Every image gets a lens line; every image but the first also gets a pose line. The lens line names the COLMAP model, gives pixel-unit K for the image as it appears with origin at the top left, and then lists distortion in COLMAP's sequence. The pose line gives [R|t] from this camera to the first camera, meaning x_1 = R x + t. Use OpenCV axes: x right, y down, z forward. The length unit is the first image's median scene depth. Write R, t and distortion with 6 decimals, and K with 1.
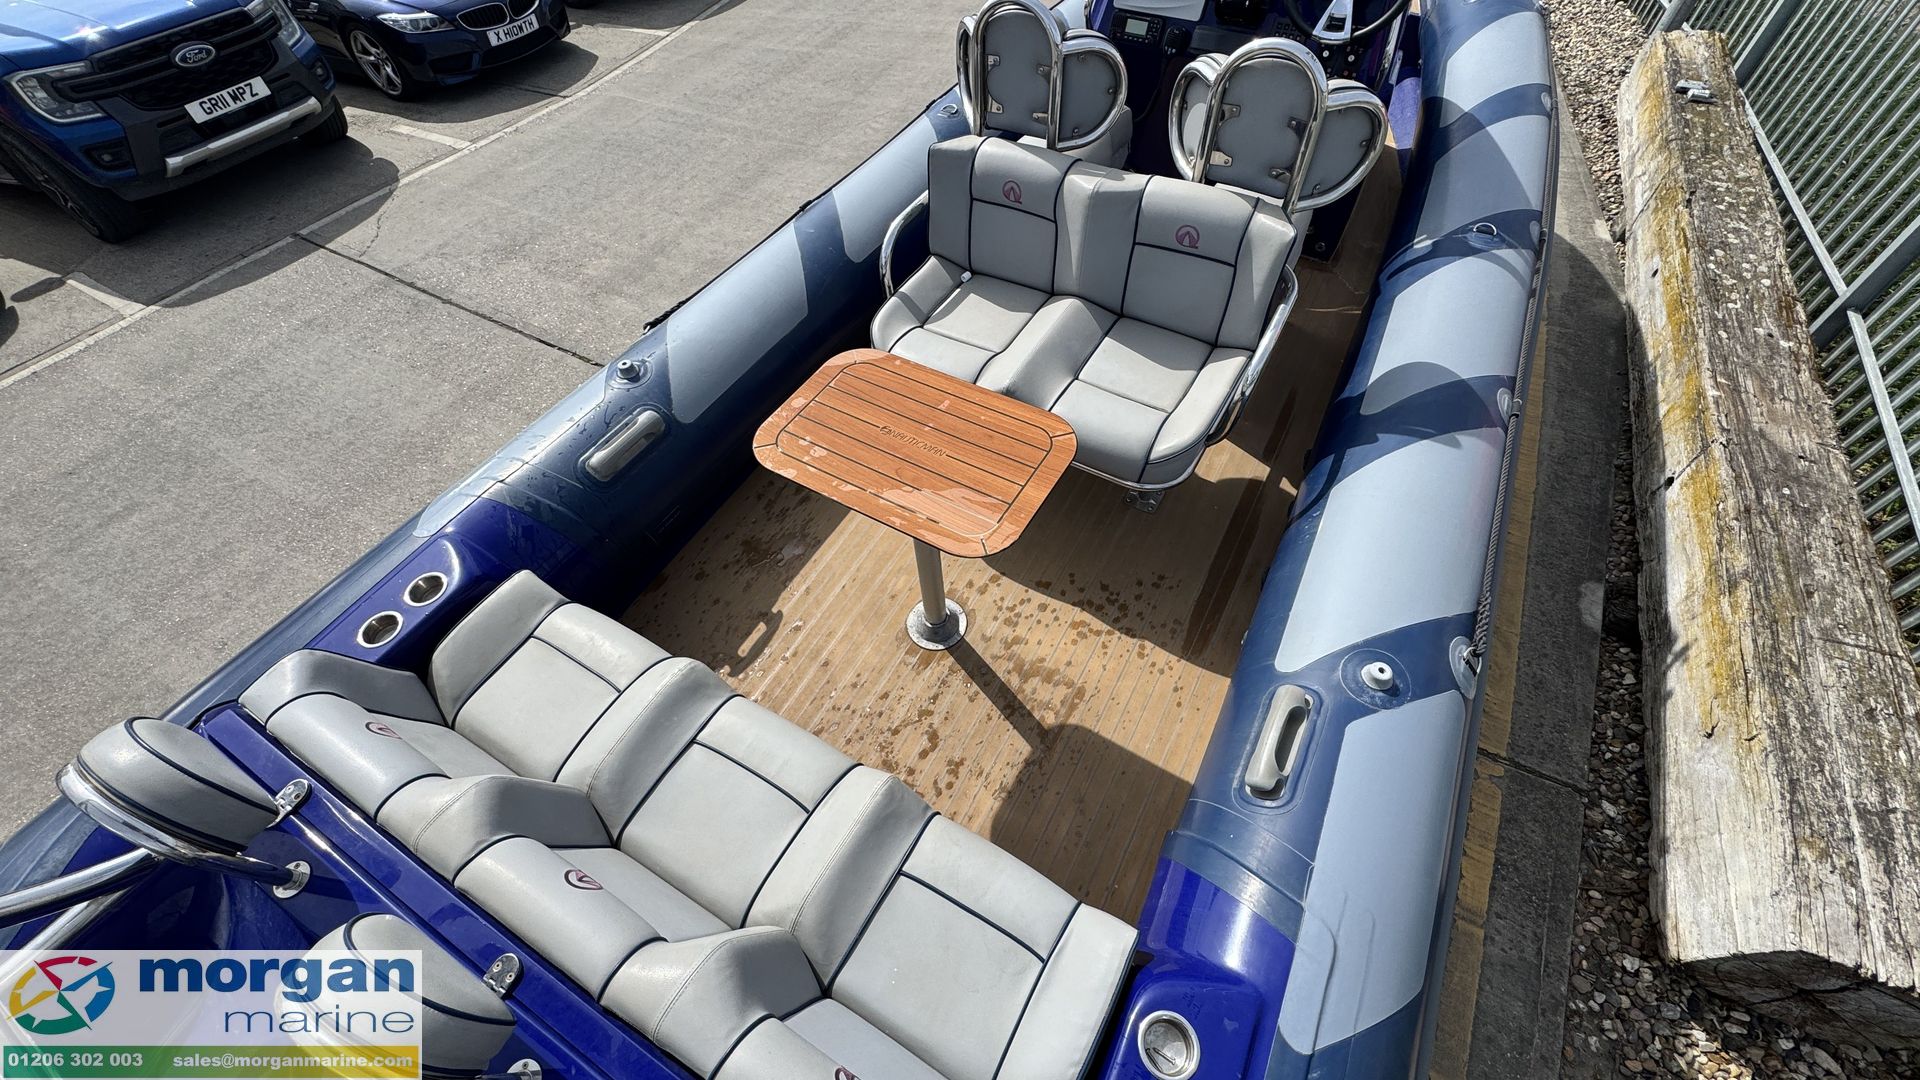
lens RADIAL K [[764.1, 0, 960.0], [0, 764.1, 540.0], [0, 0, 1]] dist [-0.008782, 0.002891]
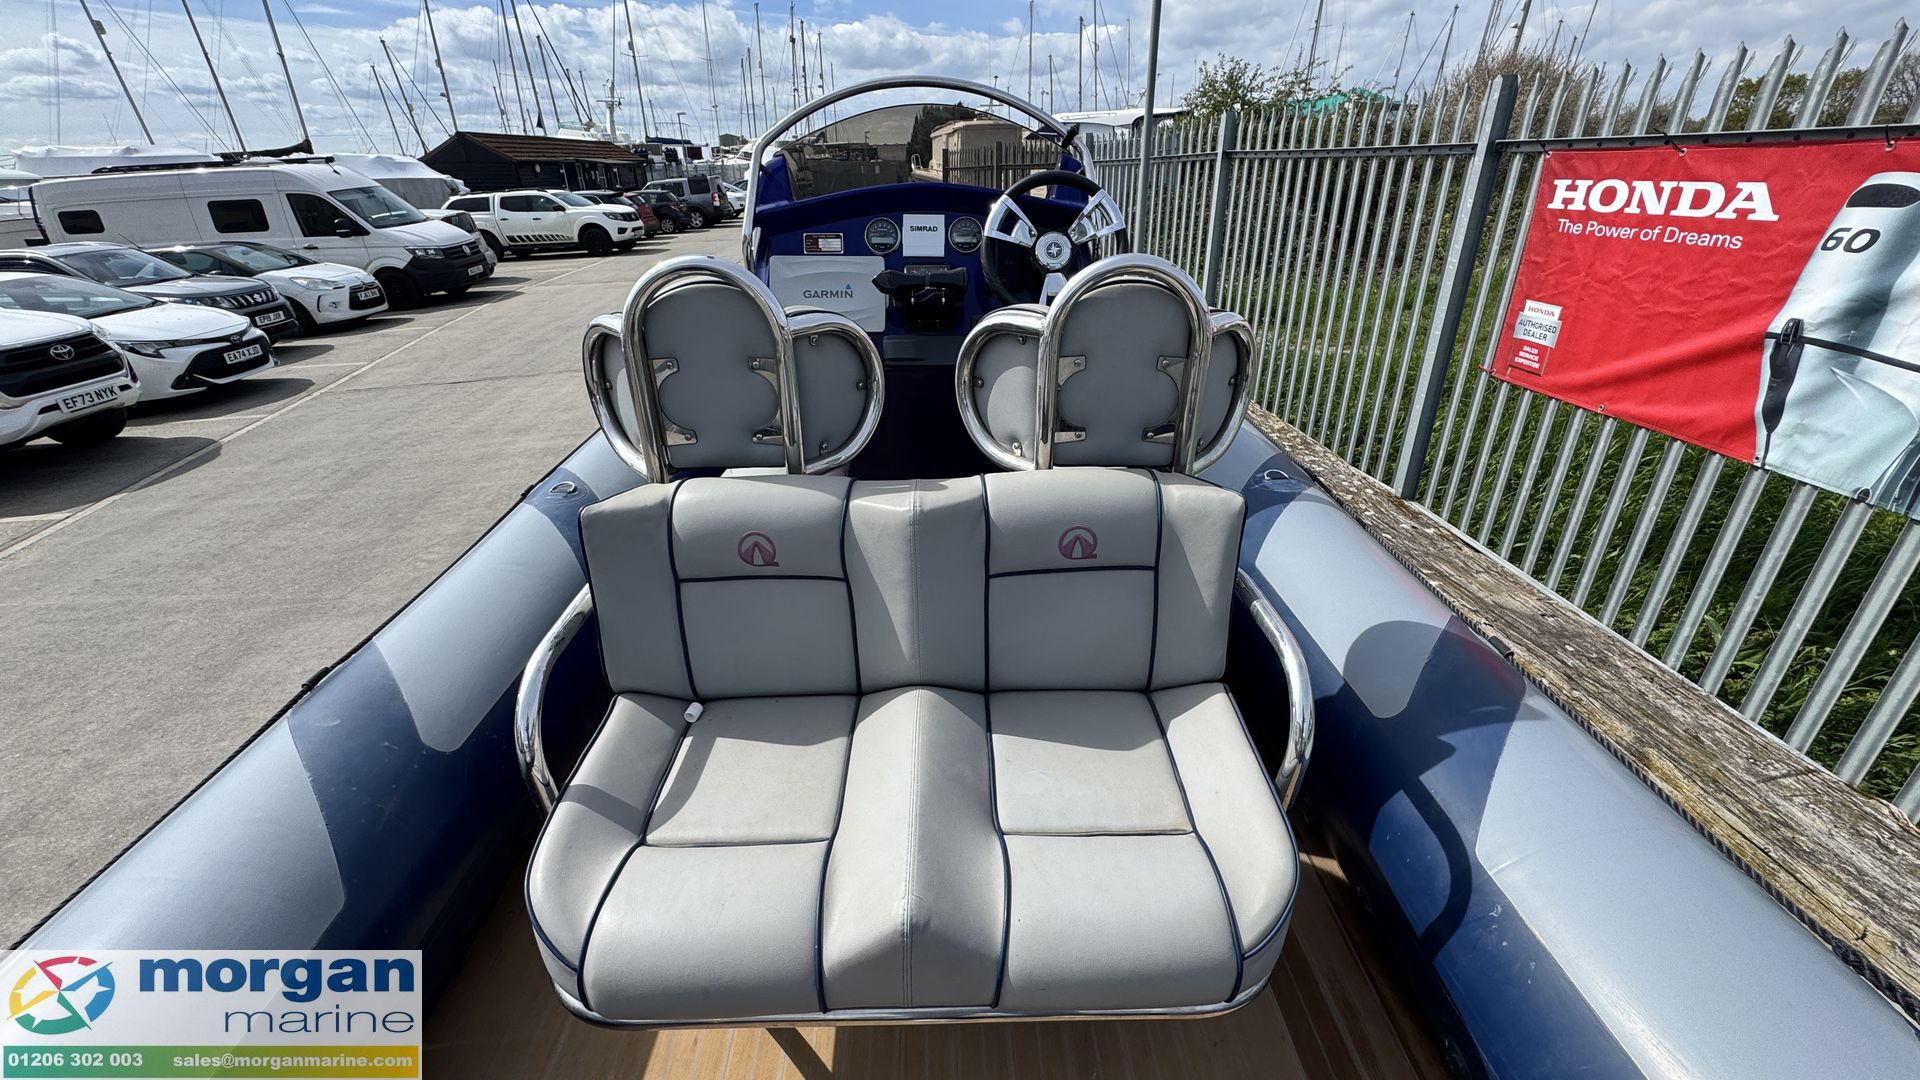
lens RADIAL K [[779.0, 0, 960.1], [0, 779.0, 538.0], [0, 0, 1]] dist [-0.000446, -0.000668]
pose [[0.851643, -0.209119, 0.480597, -0.032014], [0.400863, 0.850621, -0.340225, -0.083299], [-0.337659, 0.482404, 0.808253, 0.191452]]
